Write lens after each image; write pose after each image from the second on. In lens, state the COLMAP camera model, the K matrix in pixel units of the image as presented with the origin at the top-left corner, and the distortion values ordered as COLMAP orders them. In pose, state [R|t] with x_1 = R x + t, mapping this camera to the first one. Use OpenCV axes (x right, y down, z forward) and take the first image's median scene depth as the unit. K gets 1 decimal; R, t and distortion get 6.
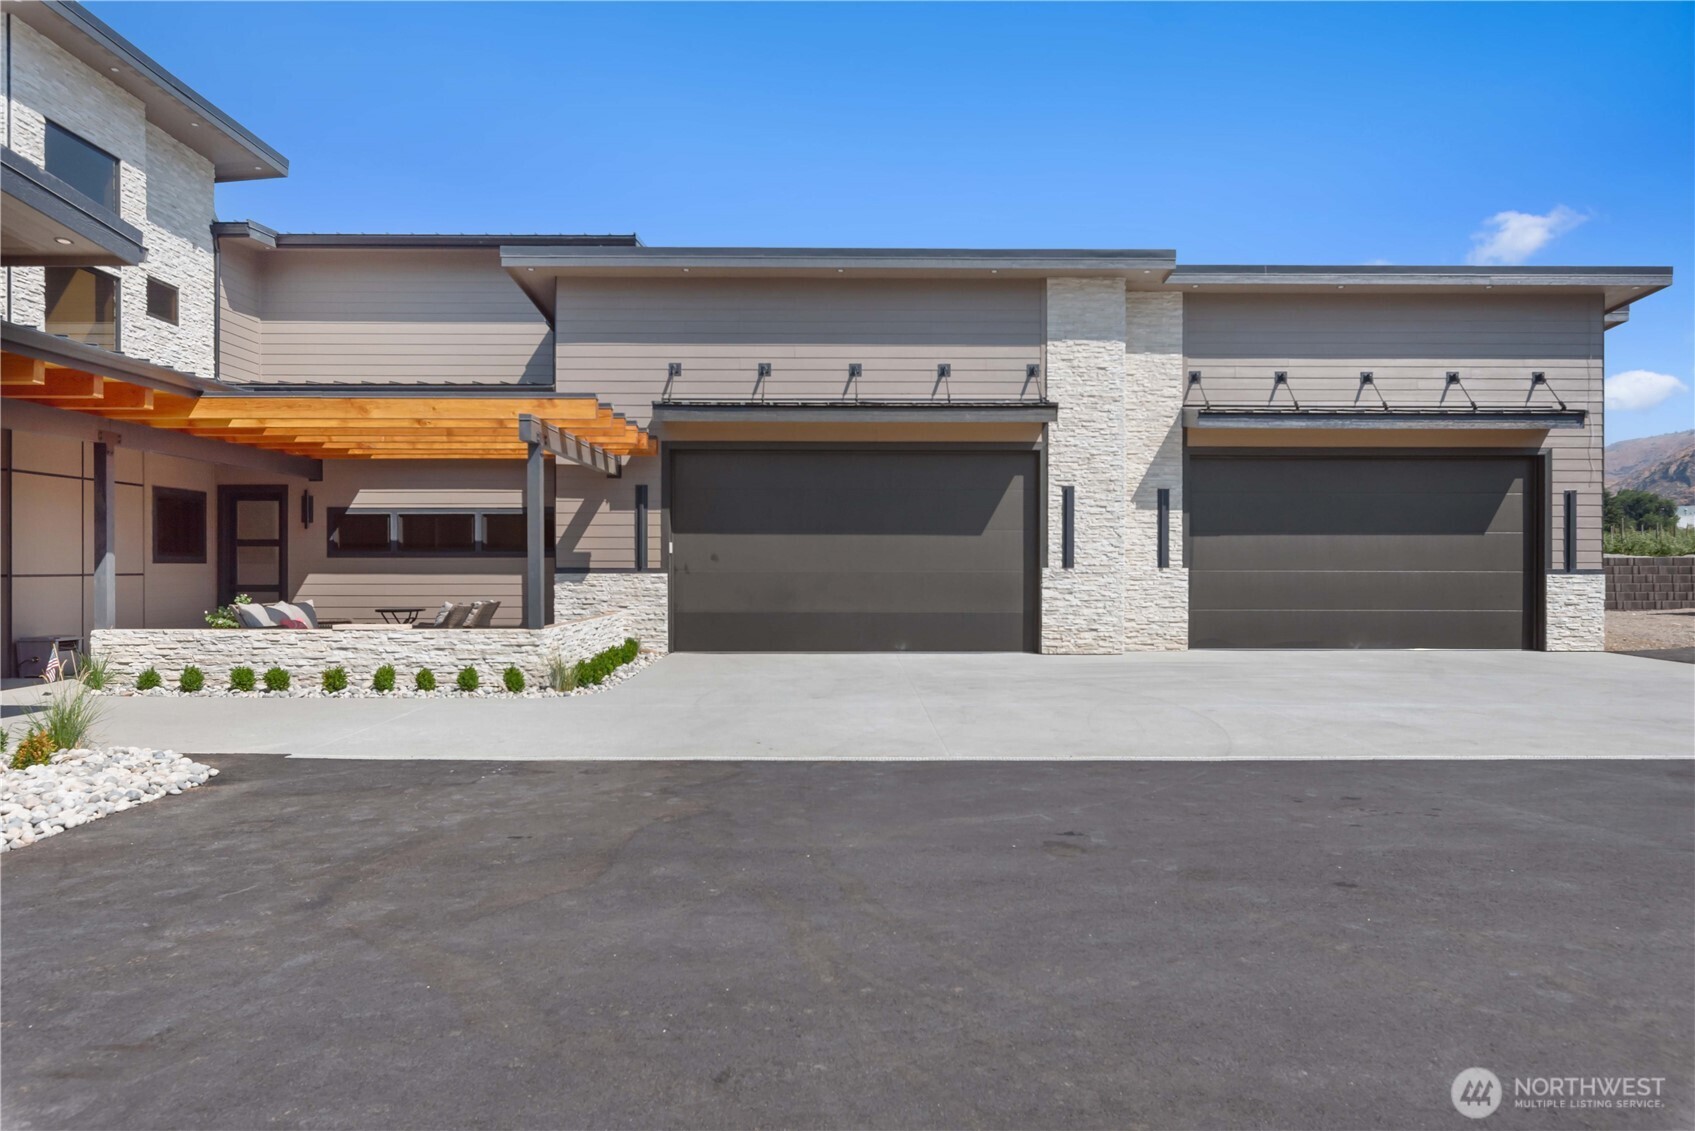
lens RADIAL K [[1143.6, 0, 847.4], [0, 1143.6, 565.9], [0, 0, 1]] dist [0.001974, -0.003334]
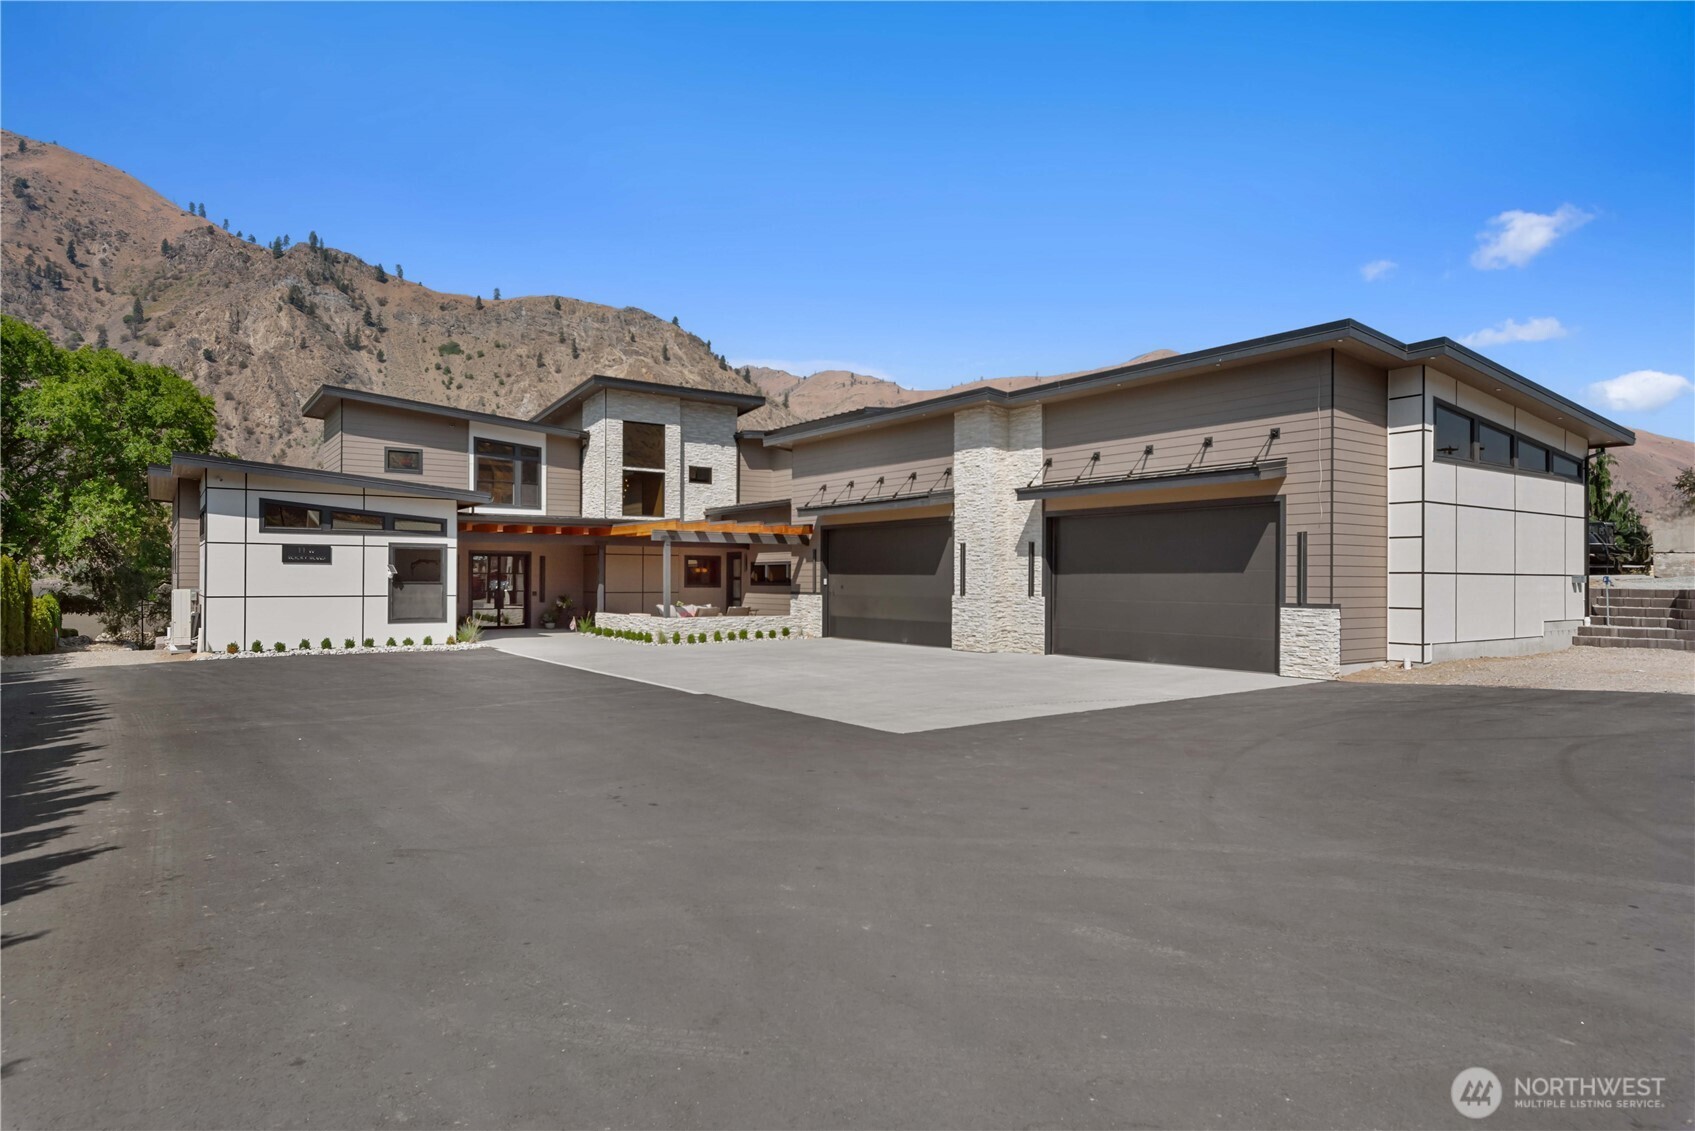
lens RADIAL K [[1003.0, 0, 847.7], [0, 1003.0, 576.3], [0, 0, 1]] dist [0.065088, 0.001692]
pose [[0.561862, -0.001161, -0.827230, 1.207563], [0.000368, 0.999999, -0.001153, -0.022414], [0.827231, 0.000344, 0.561862, 0.091453]]
